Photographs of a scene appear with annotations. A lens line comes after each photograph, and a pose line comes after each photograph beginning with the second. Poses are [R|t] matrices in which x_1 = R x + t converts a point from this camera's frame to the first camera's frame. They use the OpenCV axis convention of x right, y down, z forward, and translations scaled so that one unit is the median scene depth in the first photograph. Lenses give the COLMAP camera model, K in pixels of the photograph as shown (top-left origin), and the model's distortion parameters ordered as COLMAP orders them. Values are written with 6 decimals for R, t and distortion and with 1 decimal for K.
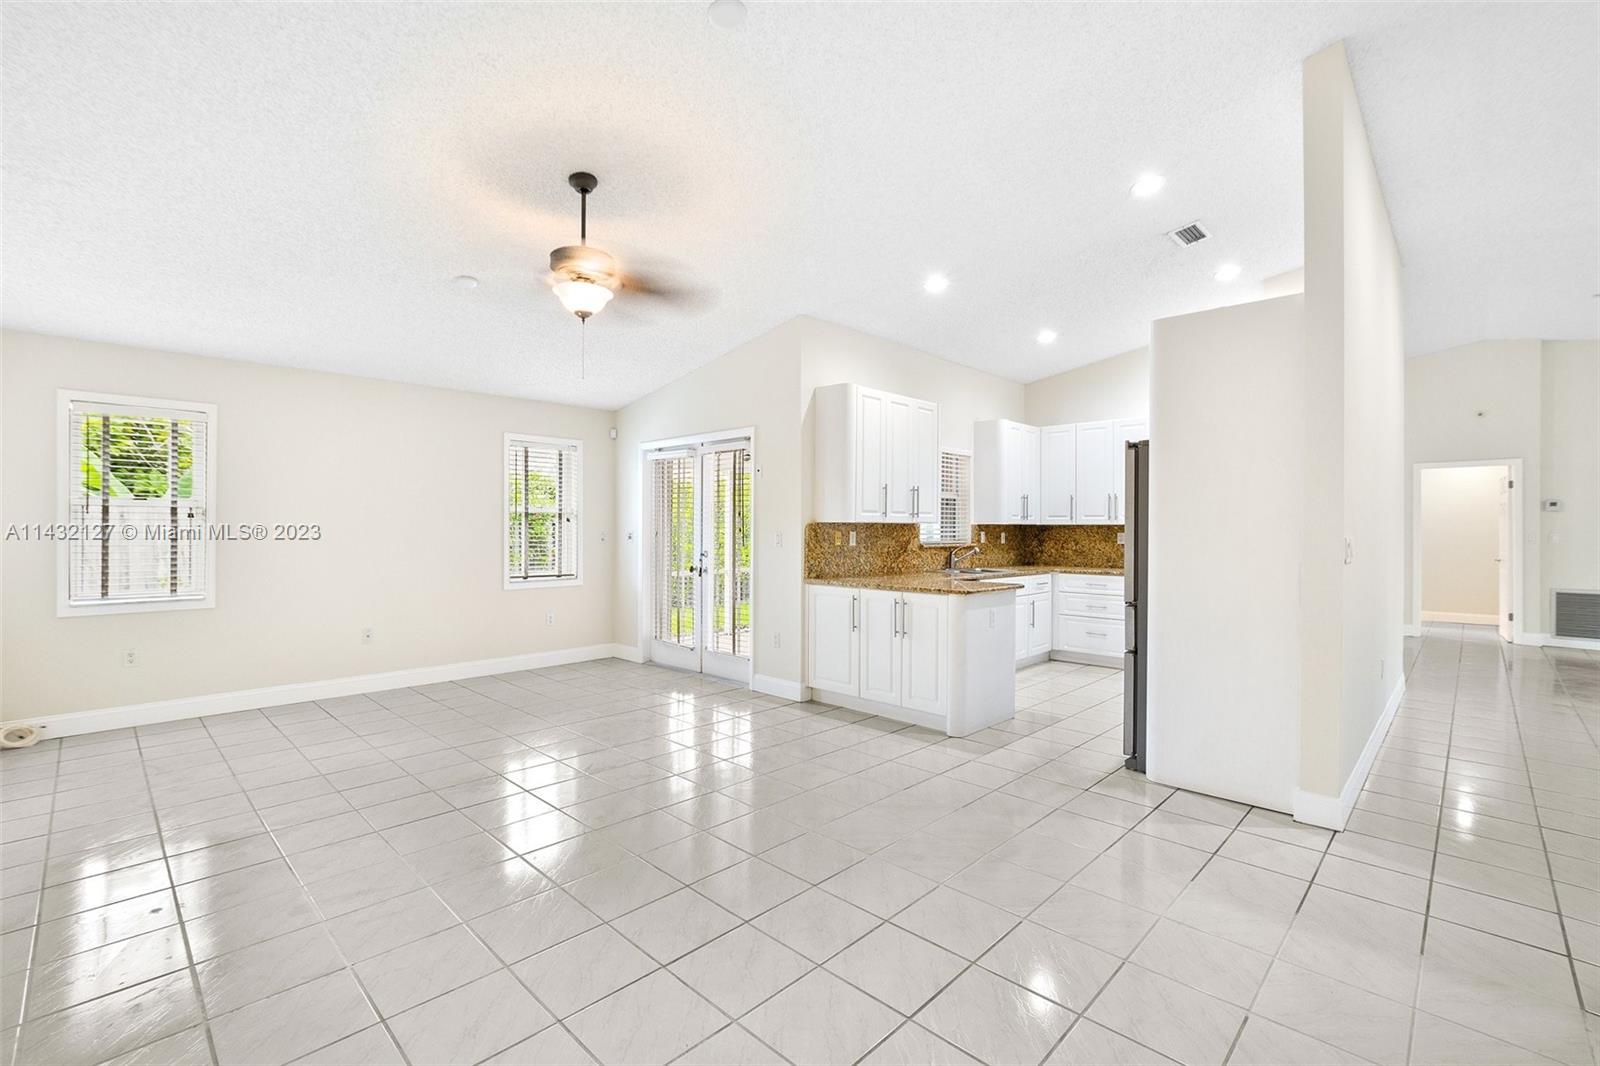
lens RADIAL K [[719.0, 0, 808.0], [0, 719.0, 527.2], [0, 0, 1]] dist [-0.020380, 0.003365]
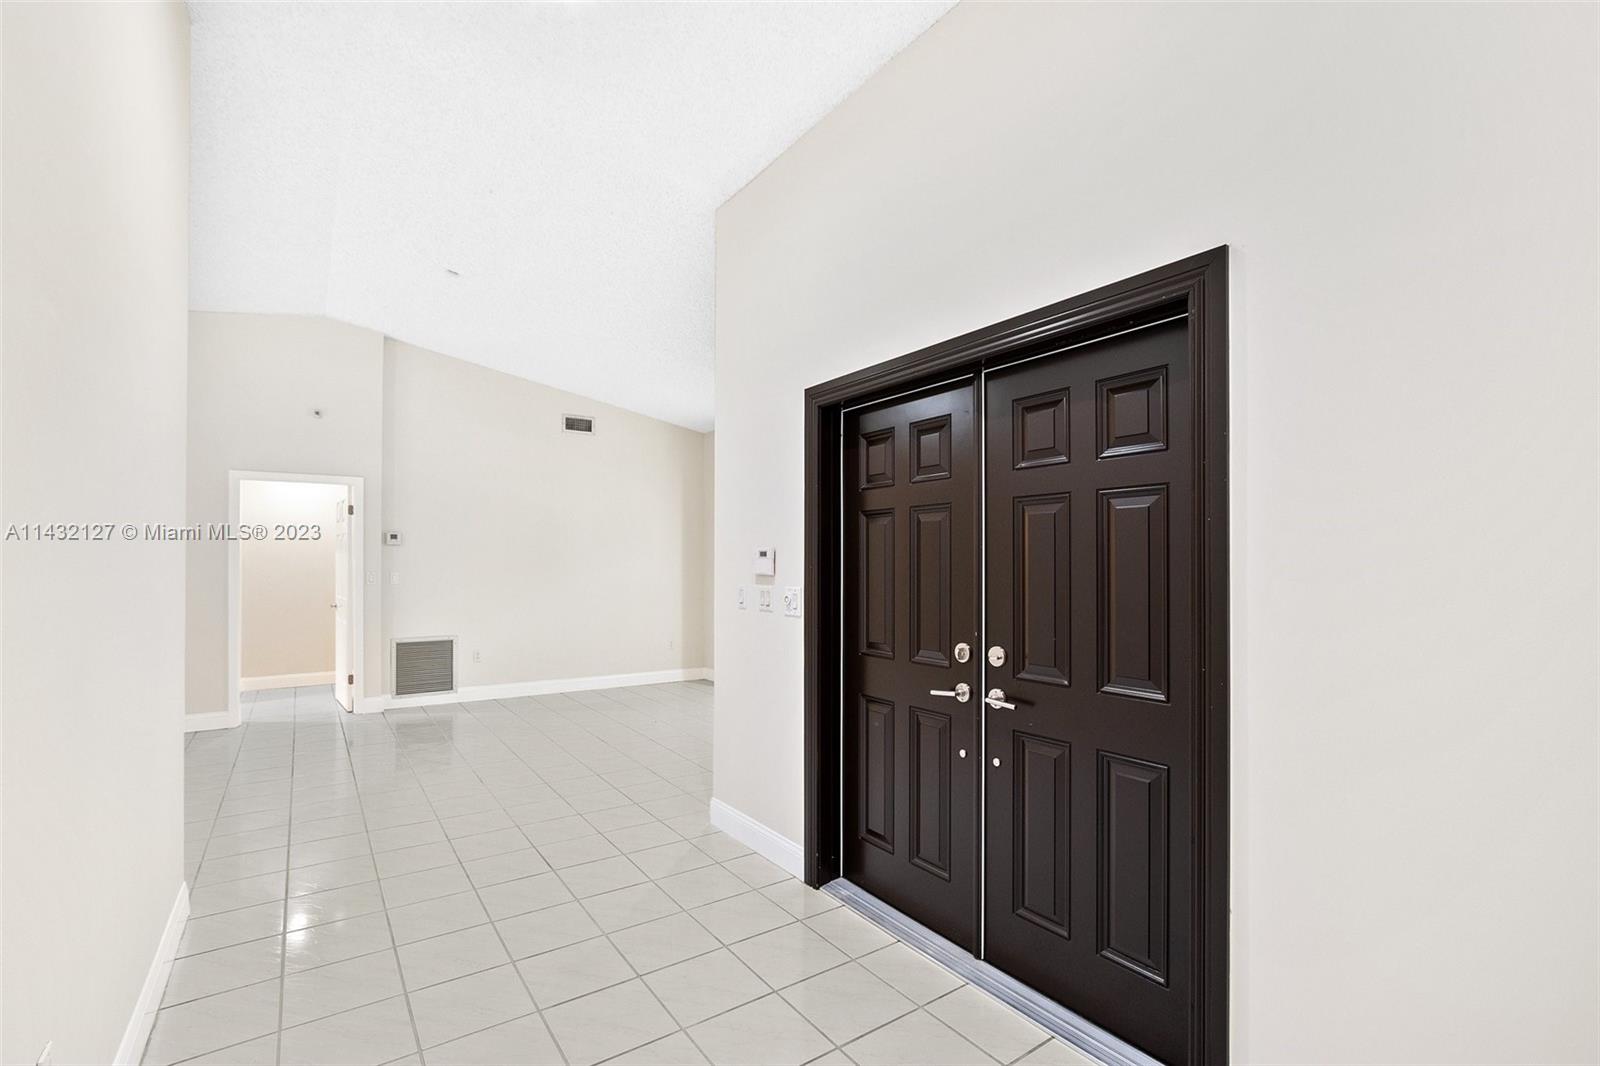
lens RADIAL K [[719.0, 0, 791.5], [0, 719.0, 562.7], [0, 0, 1]] dist [-0.020380, 0.003365]
pose [[0.211035, 0.000073, 0.977479, 0.388215], [-0.003760, 0.999993, 0.000737, -0.005248], [-0.977471, -0.003831, 0.211034, 0.424736]]
